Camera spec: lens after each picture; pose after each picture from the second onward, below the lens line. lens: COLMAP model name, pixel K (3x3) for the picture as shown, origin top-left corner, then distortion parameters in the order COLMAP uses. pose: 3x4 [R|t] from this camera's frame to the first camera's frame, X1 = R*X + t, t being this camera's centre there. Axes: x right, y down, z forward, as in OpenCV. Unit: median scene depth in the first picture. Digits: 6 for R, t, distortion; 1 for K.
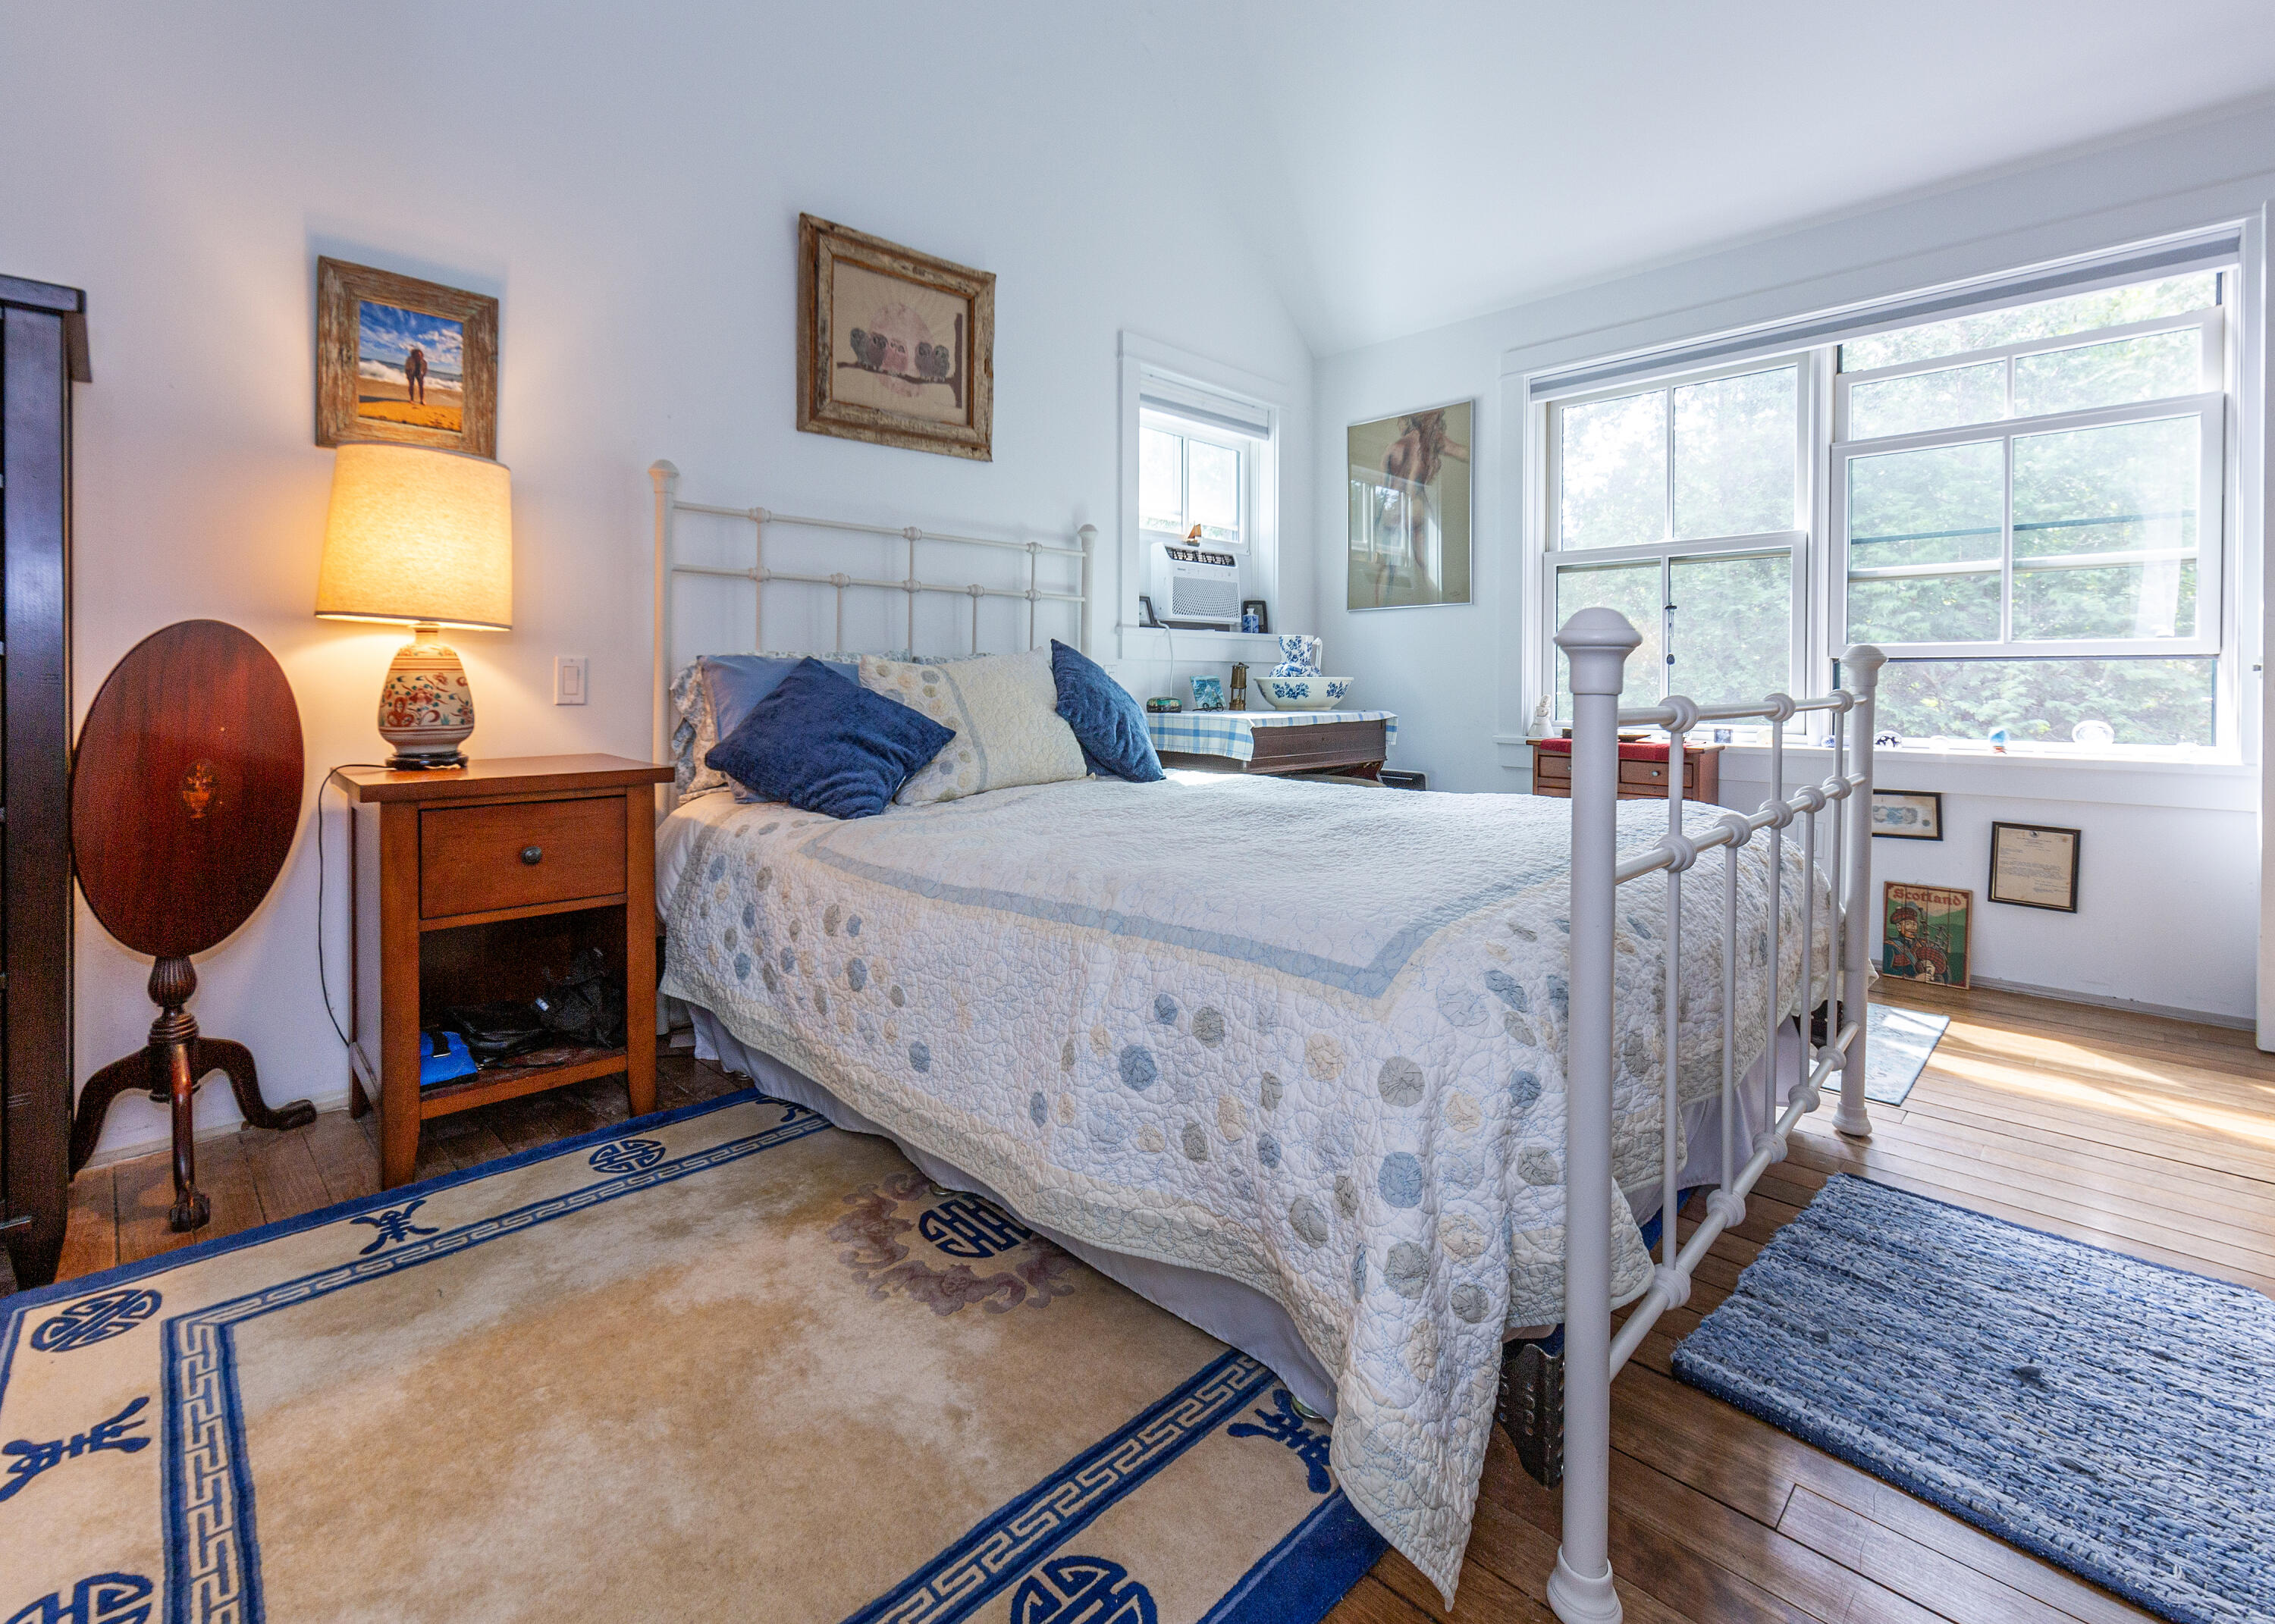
lens RADIAL K [[972.4, 0, 1164.0], [0, 972.4, 675.3], [0, 0, 1]] dist [-0.000809, 0.000047]
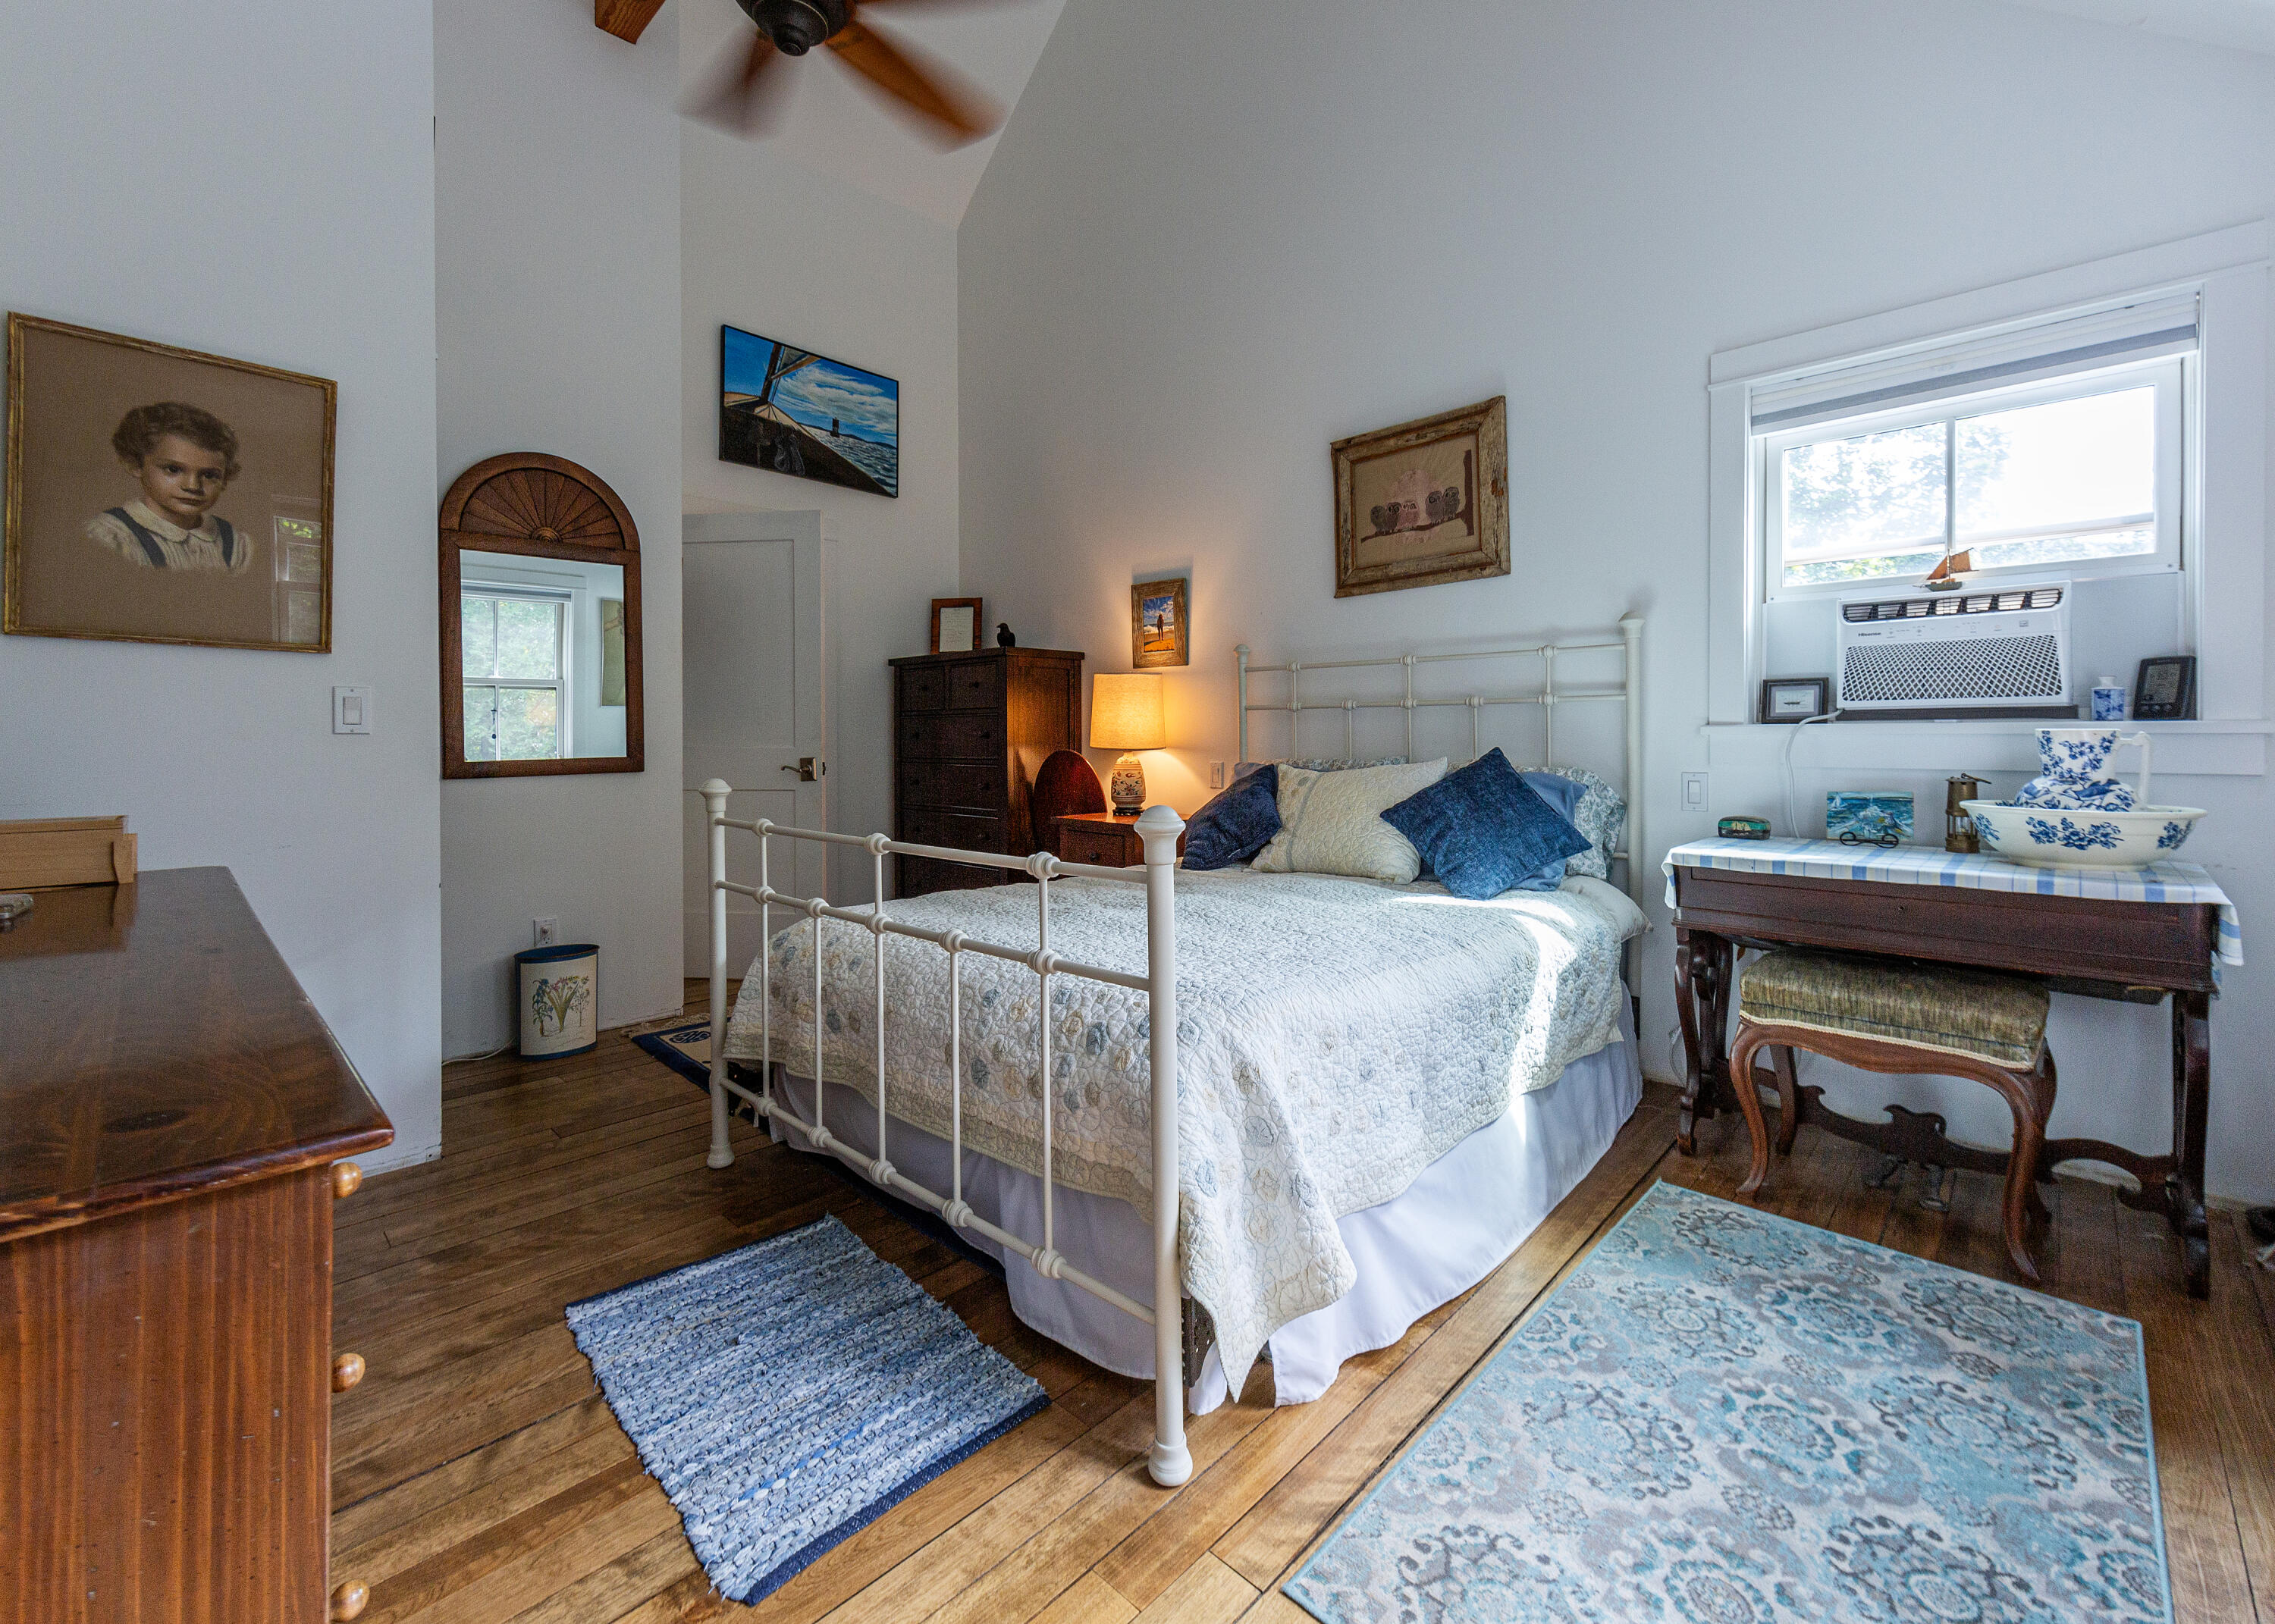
lens RADIAL K [[991.7, 0, 1134.0], [0, 991.7, 733.8], [0, 0, 1]] dist [-0.001983, -0.000450]
pose [[0.008504, -0.003079, -0.999959, 0.938332], [-0.000235, 0.999995, -0.003081, -0.048448], [0.999964, 0.000261, 0.008503, 0.631726]]
